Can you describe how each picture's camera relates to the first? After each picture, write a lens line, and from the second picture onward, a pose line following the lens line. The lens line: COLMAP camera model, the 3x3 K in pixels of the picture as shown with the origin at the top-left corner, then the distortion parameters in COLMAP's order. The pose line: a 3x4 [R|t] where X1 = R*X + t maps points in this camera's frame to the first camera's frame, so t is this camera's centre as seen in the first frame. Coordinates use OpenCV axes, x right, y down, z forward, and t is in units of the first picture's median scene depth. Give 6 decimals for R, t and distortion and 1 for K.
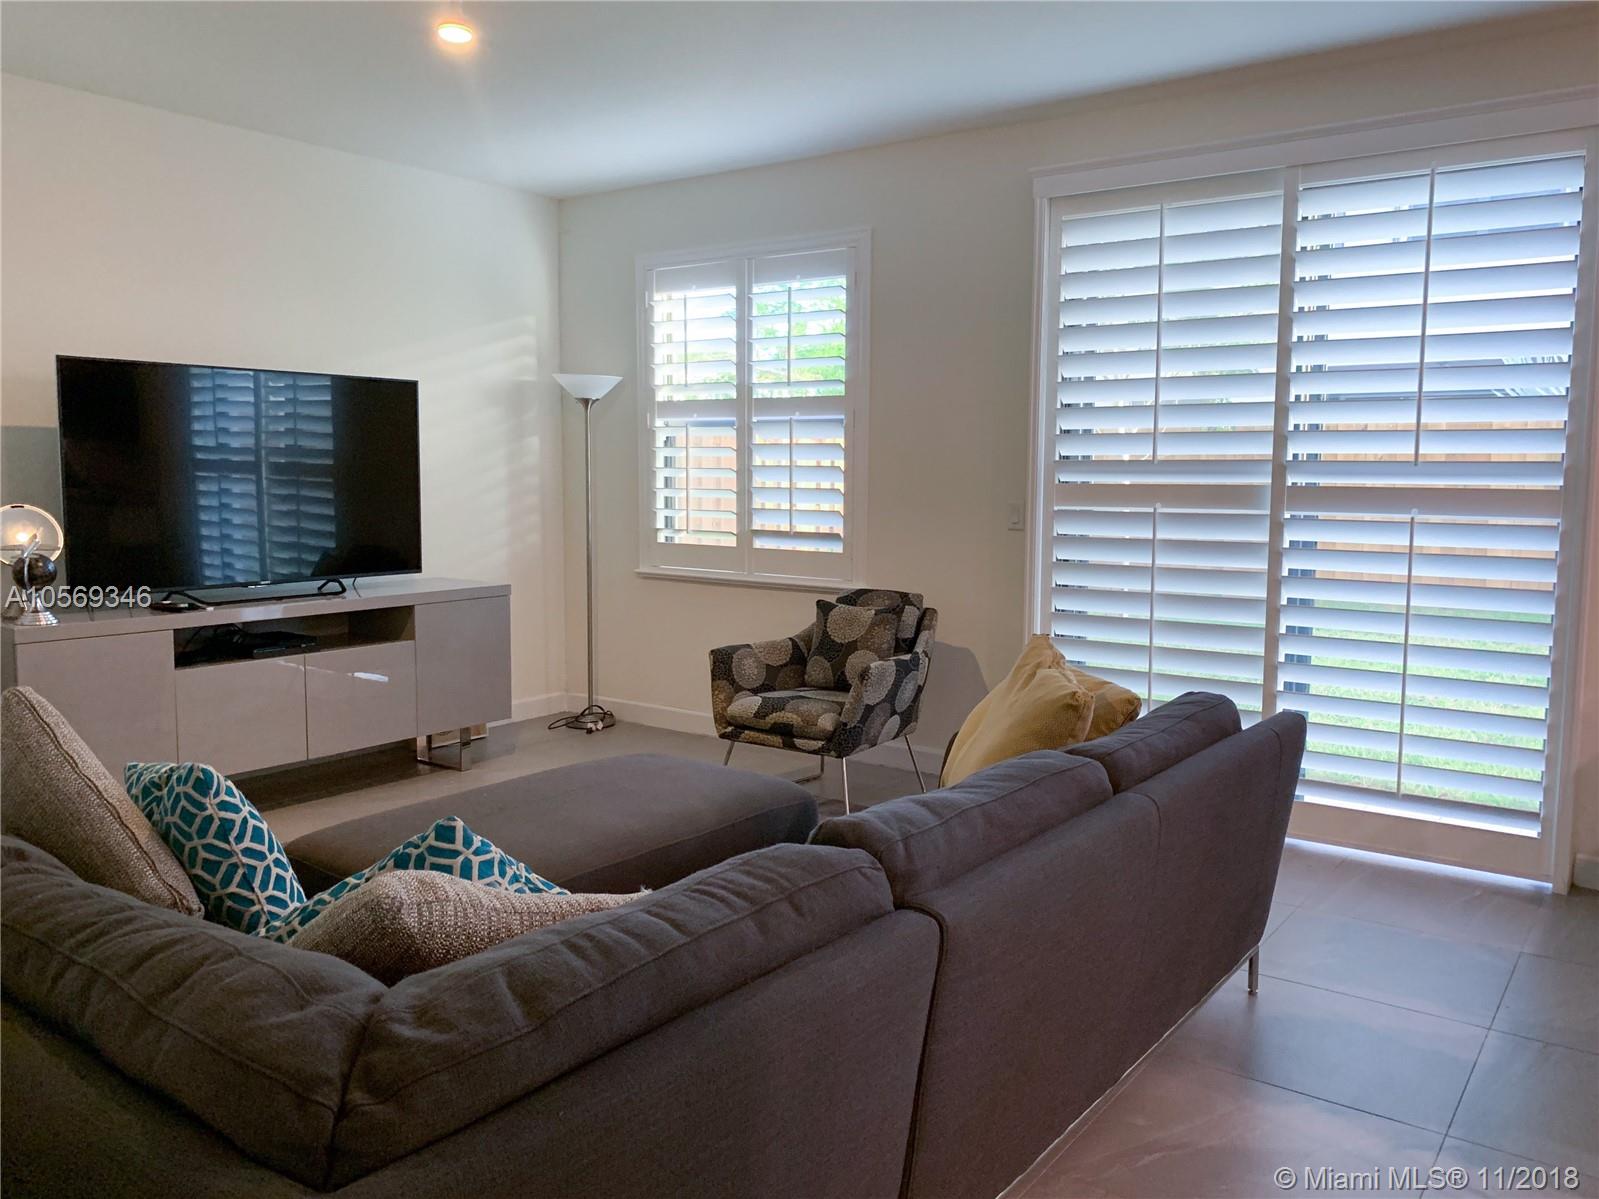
lens RADIAL K [[1220.1, 0, 791.1], [0, 1220.1, 596.2], [0, 0, 1]] dist [0.096577, -0.184027]
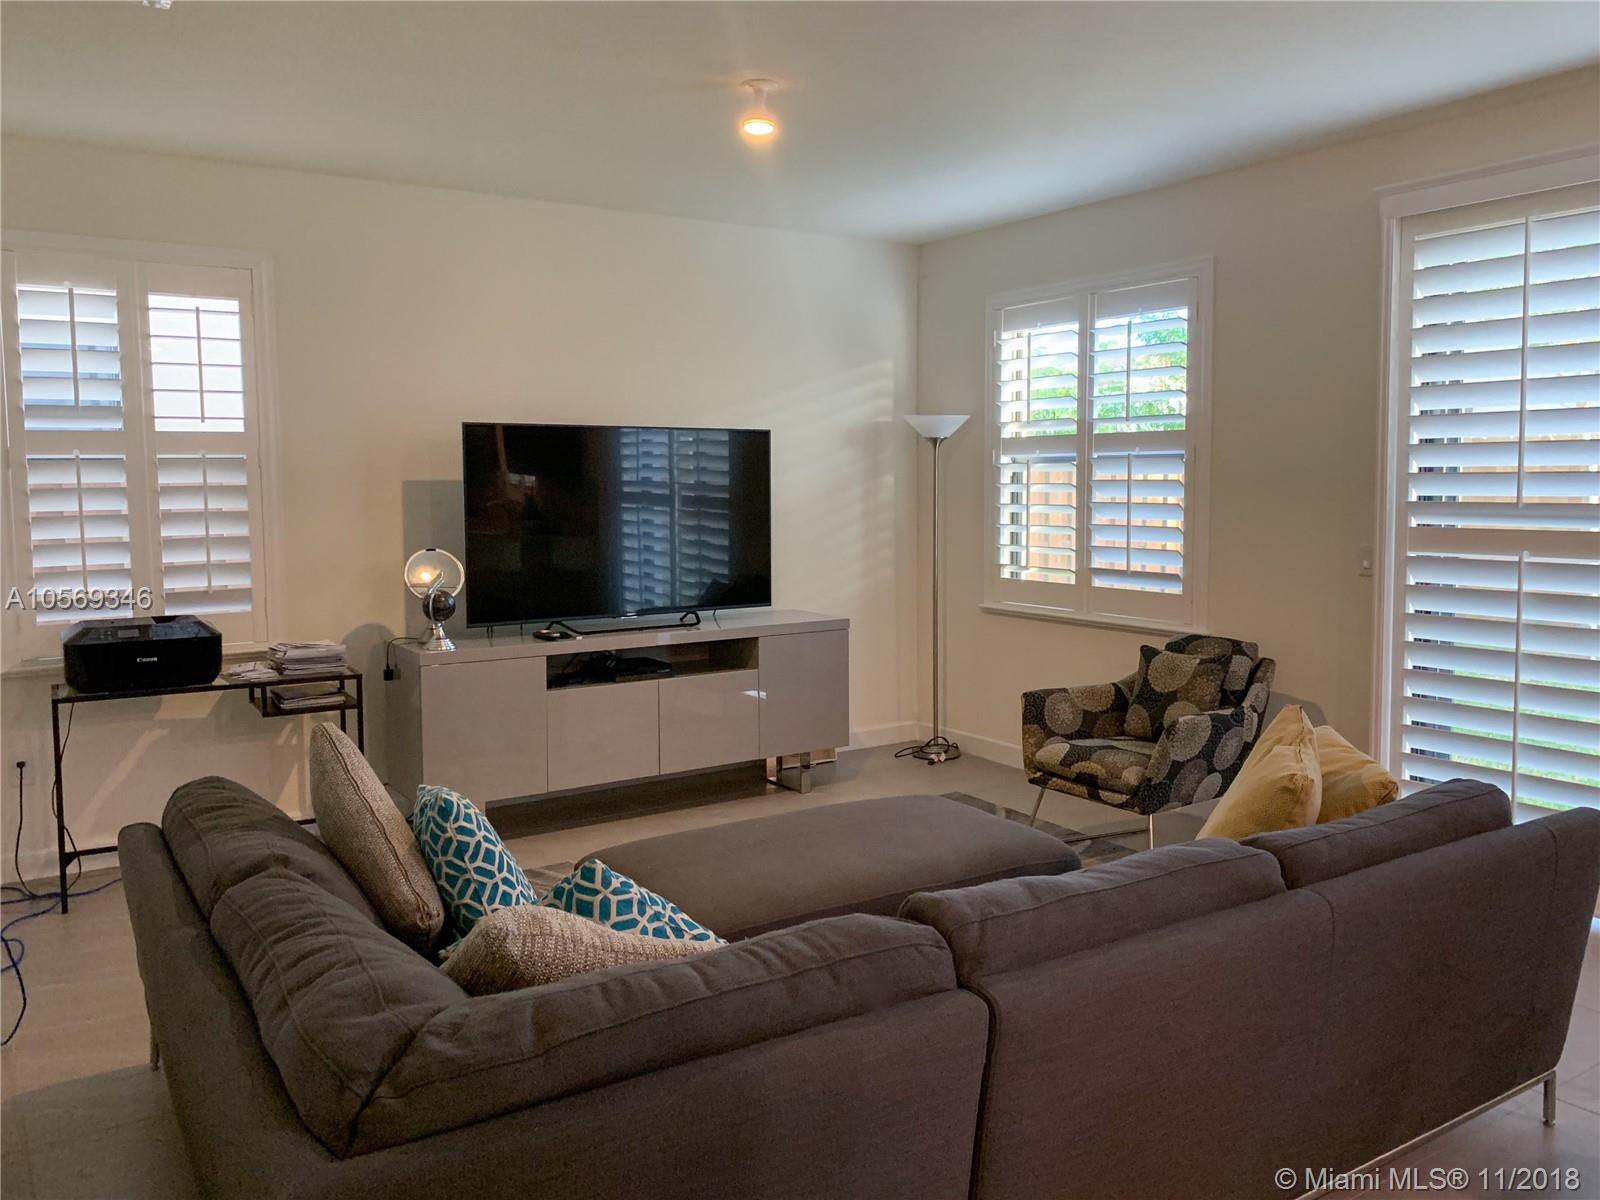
lens RADIAL K [[1237.9, 0, 805.2], [0, 1237.9, 578.2], [0, 0, 1]] dist [0.158113, -0.358126]
pose [[0.943253, 0.014159, -0.331772, 0.105422], [-0.023175, 0.999461, -0.023234, -0.022581], [0.331264, 0.029605, 0.943073, -0.021781]]
